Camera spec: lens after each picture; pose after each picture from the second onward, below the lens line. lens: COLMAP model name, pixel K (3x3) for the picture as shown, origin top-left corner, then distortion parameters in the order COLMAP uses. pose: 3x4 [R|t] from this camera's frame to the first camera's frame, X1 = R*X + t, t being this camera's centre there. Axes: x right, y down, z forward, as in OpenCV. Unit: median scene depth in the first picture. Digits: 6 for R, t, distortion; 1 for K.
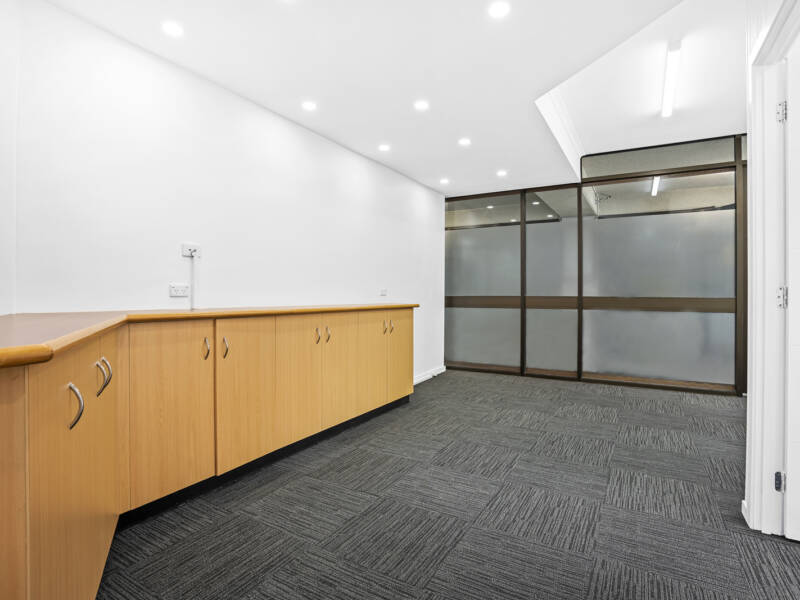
lens RADIAL K [[421.3, 0, 398.5], [0, 421.3, 295.1], [0, 0, 1]] dist [-0.037306, -0.000892]
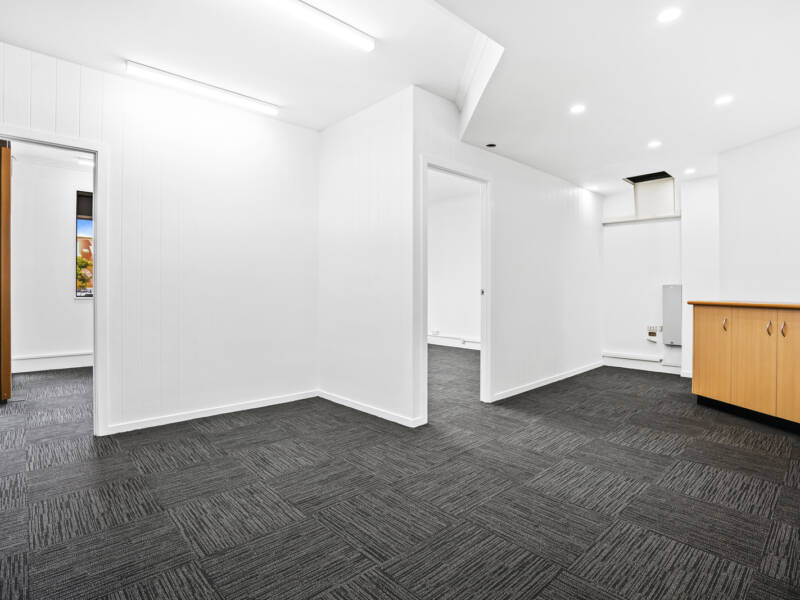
lens RADIAL K [[421.3, 0, 400.0], [0, 421.3, 296.1], [0, 0, 1]] dist [-0.037306, -0.000892]
pose [[-0.956009, -0.002665, 0.293326, 0.313444], [-0.000033, 0.999960, 0.008977, -0.003159], [-0.293338, 0.008572, -0.955970, 1.987217]]
